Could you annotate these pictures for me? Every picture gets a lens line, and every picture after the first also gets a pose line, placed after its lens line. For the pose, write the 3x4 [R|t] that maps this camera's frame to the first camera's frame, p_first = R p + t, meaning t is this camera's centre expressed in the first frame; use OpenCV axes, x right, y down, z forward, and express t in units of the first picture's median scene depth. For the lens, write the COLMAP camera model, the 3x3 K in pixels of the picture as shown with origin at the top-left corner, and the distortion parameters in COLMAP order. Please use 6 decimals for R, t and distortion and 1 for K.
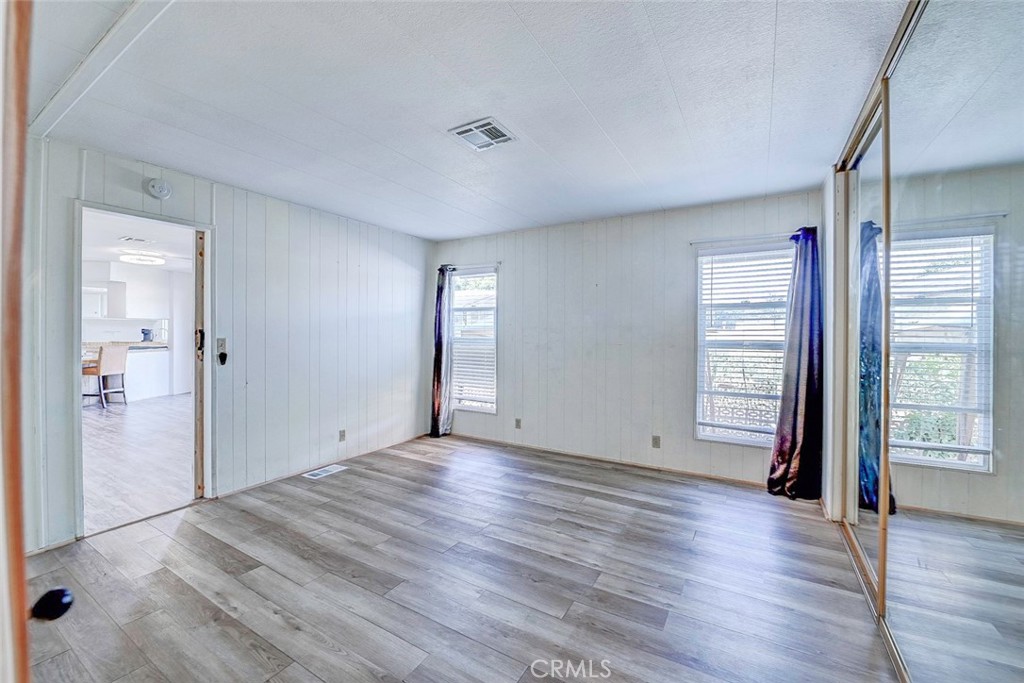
lens RADIAL K [[432.8, 0, 514.7], [0, 432.8, 334.0], [0, 0, 1]] dist [-0.024158, -0.001961]
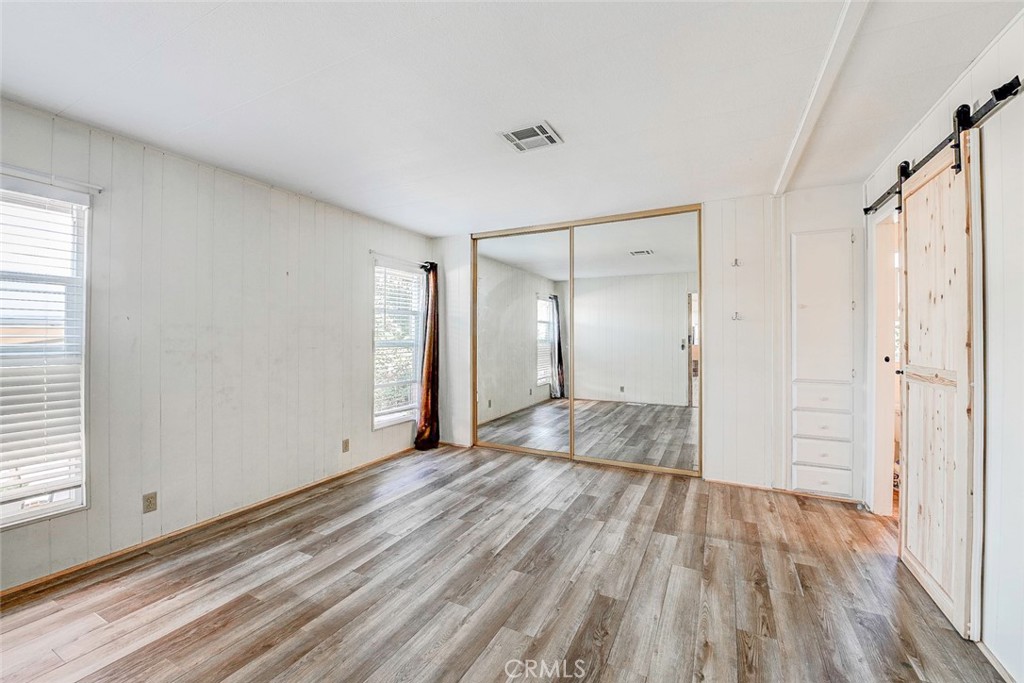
lens RADIAL K [[432.8, 0, 502.9], [0, 432.8, 336.0], [0, 0, 1]] dist [-0.024158, -0.001961]
pose [[-0.094346, -0.005946, 0.995522, -0.841963], [0.003541, 0.999974, 0.006308, -0.003876], [-0.995533, 0.004120, -0.094323, 0.919798]]
